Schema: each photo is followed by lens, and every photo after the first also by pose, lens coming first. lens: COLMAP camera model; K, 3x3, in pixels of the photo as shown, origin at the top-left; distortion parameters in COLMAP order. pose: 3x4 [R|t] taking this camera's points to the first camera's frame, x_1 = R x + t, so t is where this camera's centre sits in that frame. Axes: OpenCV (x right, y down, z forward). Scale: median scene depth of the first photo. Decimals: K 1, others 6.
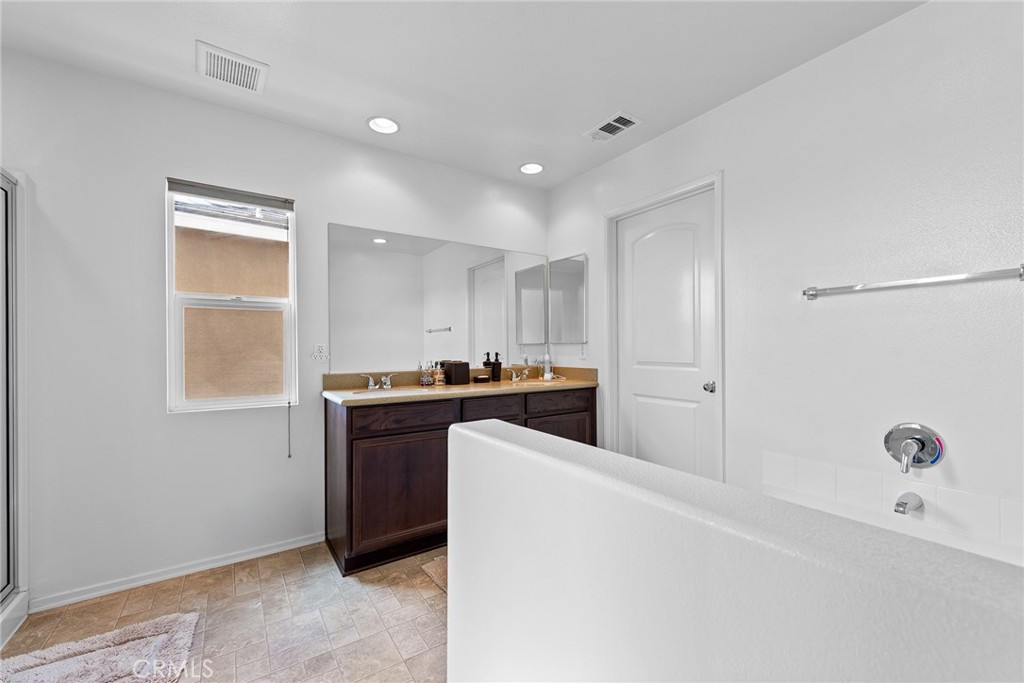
lens RADIAL K [[410.2, 0, 514.6], [0, 410.2, 350.7], [0, 0, 1]] dist [0.003593, -0.001559]
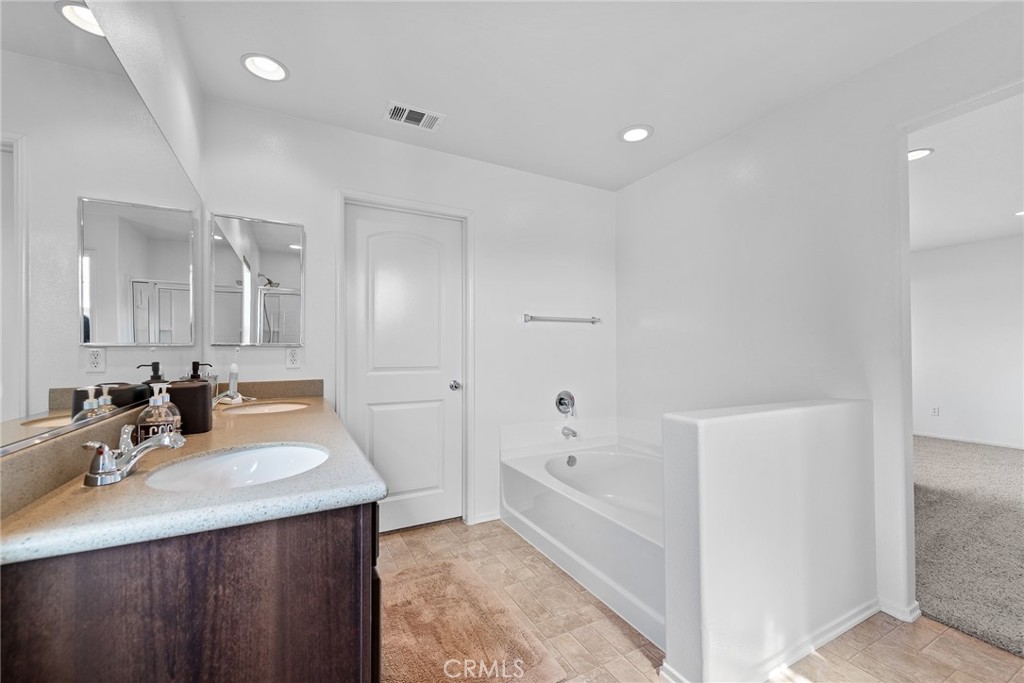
lens RADIAL K [[410.2, 0, 513.2], [0, 410.2, 344.2], [0, 0, 1]] dist [0.003593, -0.001559]
pose [[0.111916, 0.019347, 0.993529, -0.574061], [0.009785, 0.999741, -0.020570, -0.004140], [-0.993669, 0.012024, 0.111698, 0.586945]]
